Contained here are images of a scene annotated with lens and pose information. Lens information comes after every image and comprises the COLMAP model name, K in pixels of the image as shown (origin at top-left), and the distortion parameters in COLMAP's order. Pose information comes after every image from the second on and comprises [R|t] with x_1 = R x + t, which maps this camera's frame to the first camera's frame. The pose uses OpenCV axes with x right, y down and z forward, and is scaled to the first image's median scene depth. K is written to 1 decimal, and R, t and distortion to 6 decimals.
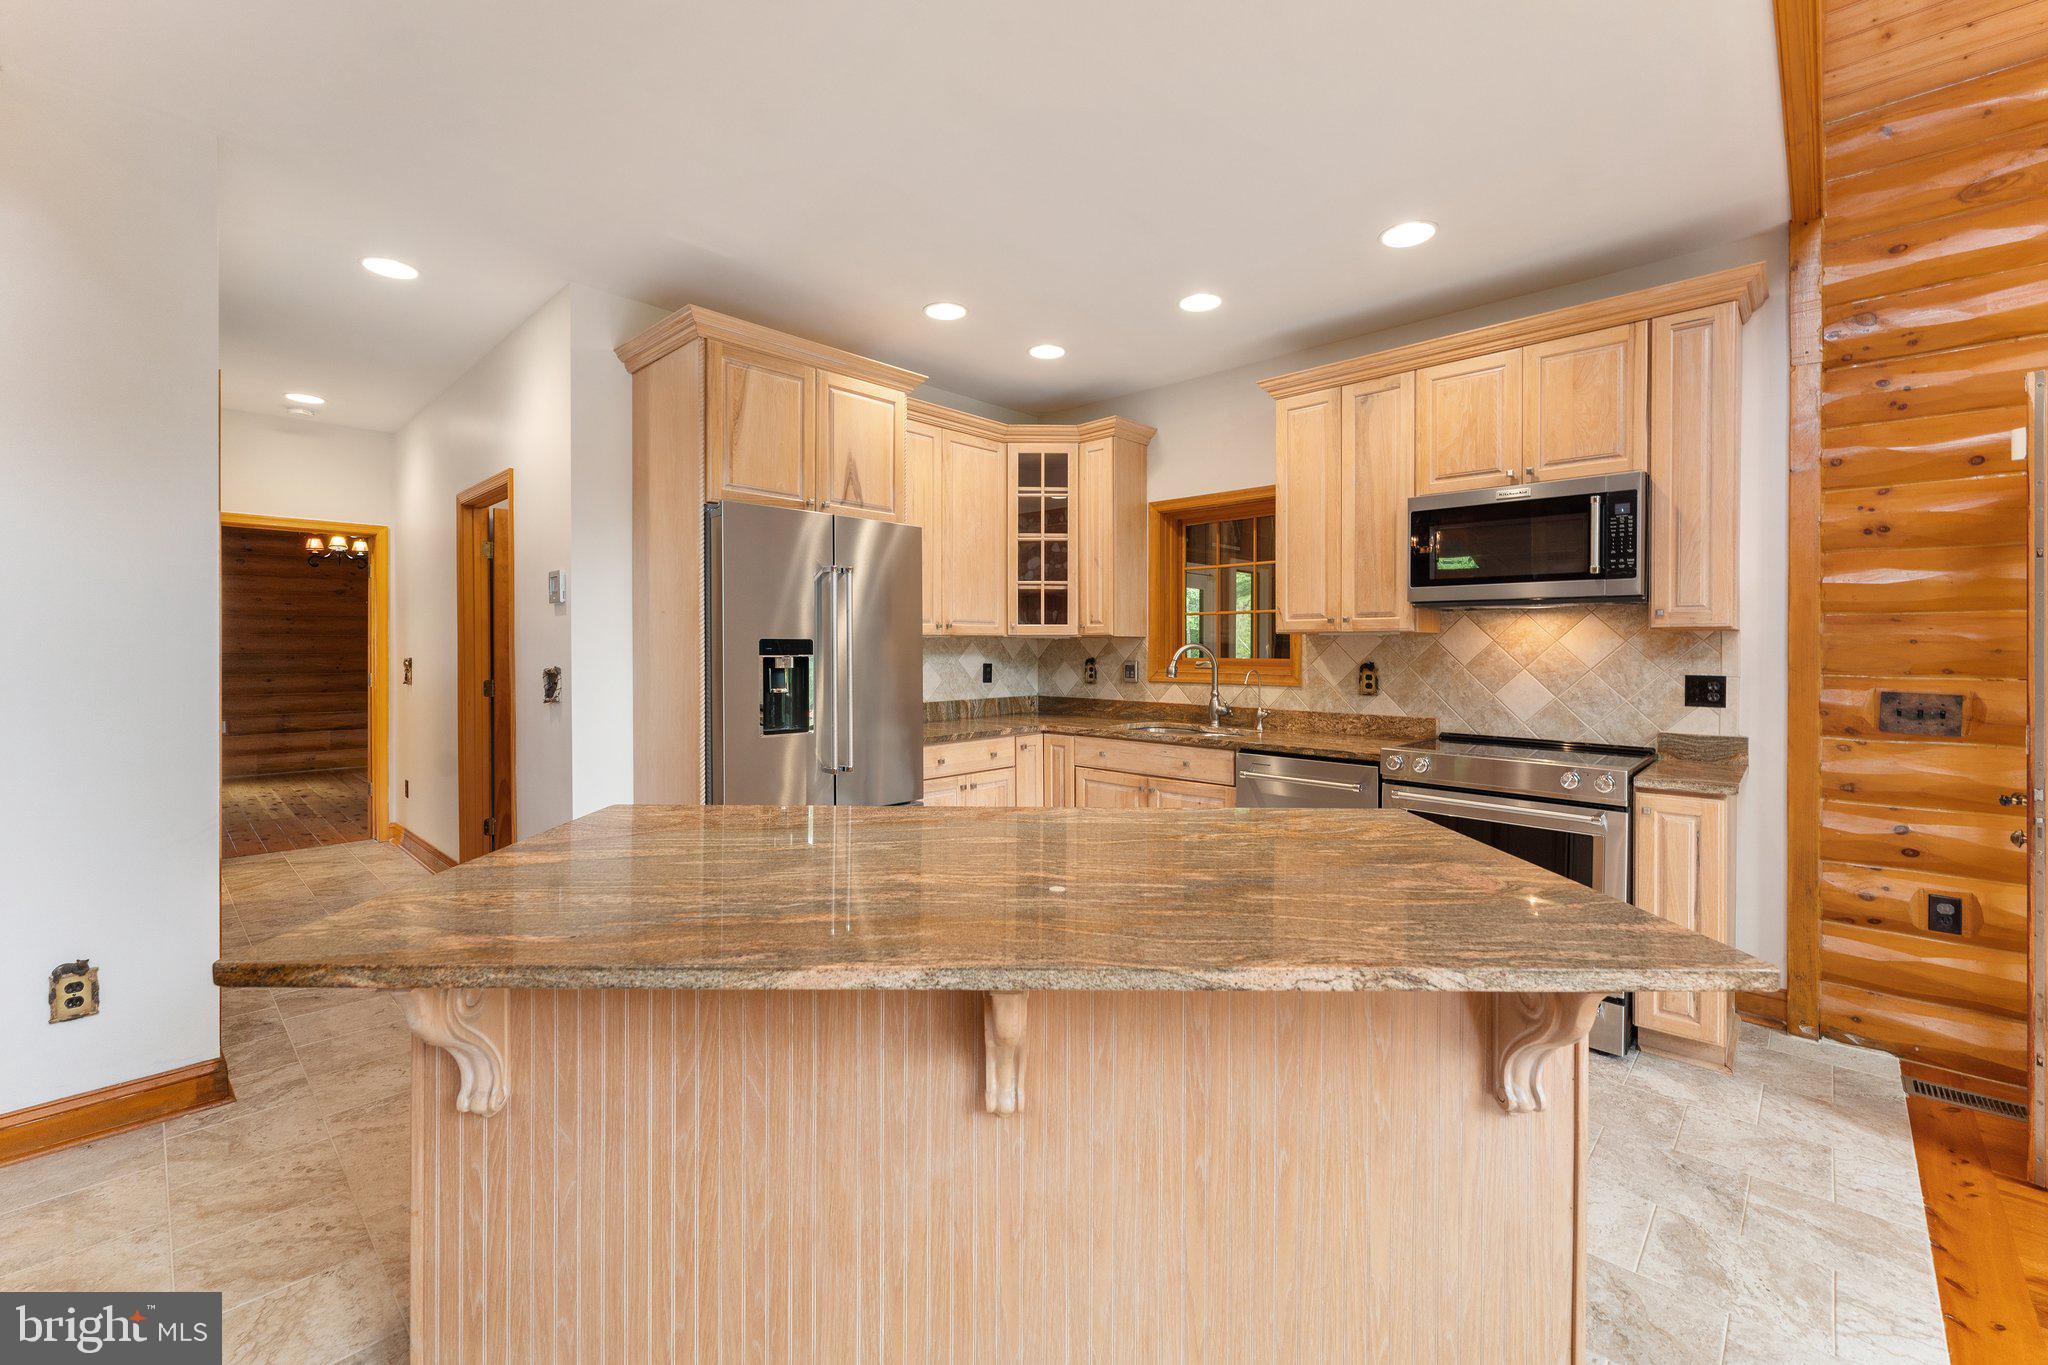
lens RADIAL K [[838.4, 0, 1029.1], [0, 838.4, 651.1], [0, 0, 1]] dist [0.002577, -0.000583]
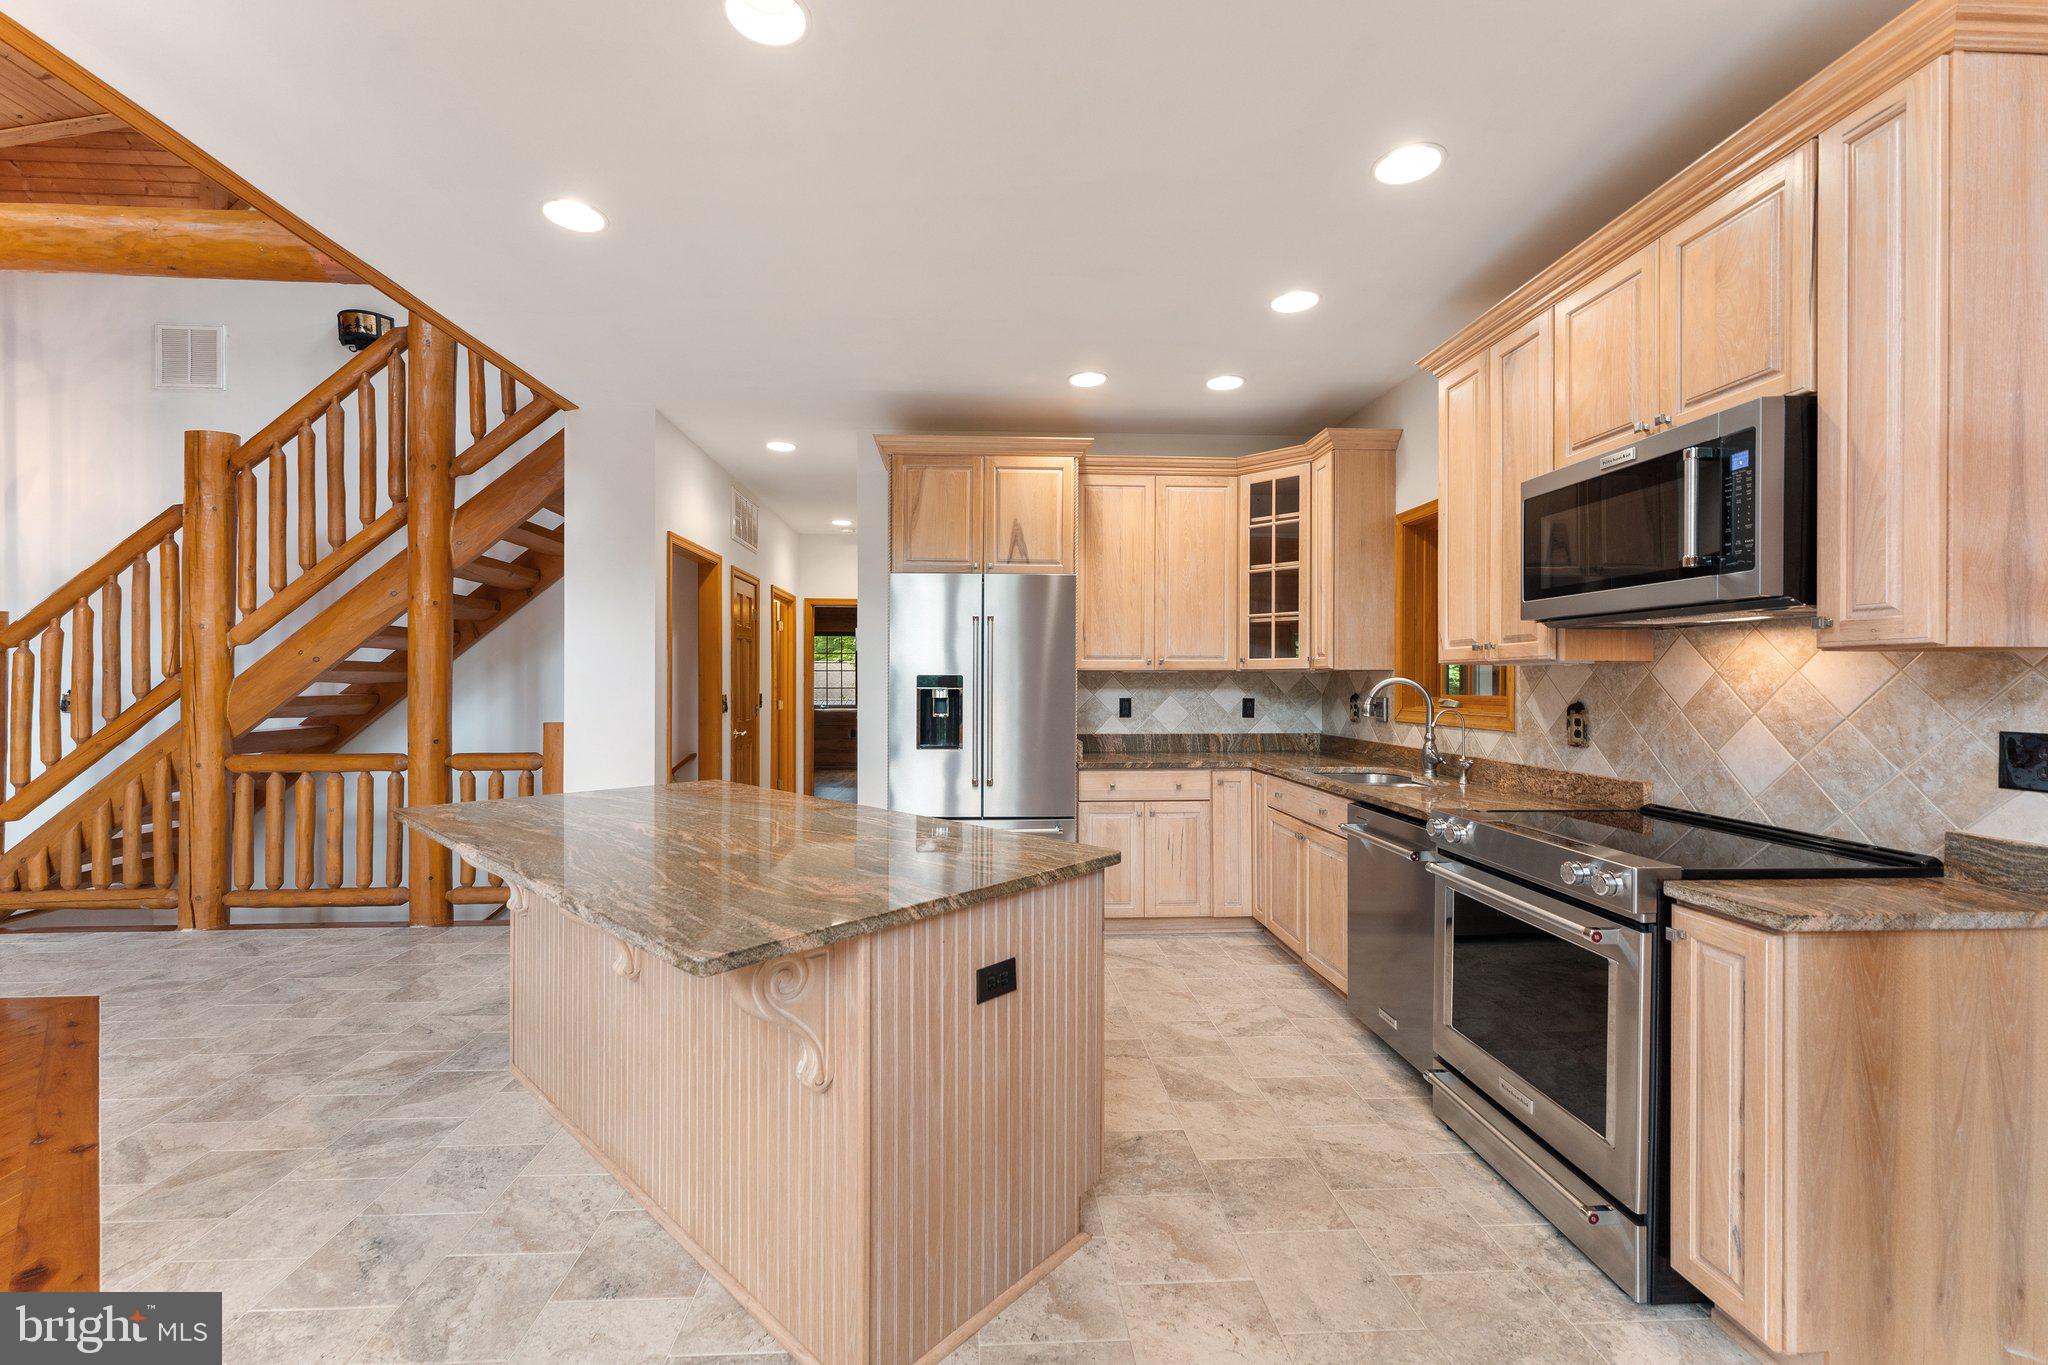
lens RADIAL K [[838.4, 0, 1017.6], [0, 838.4, 688.0], [0, 0, 1]] dist [0.002577, -0.000583]
pose [[0.723884, 0.004661, -0.689906, 0.625384], [-0.004045, 0.999989, 0.002512, 0.001331], [0.689910, 0.000972, 0.723894, 0.140997]]
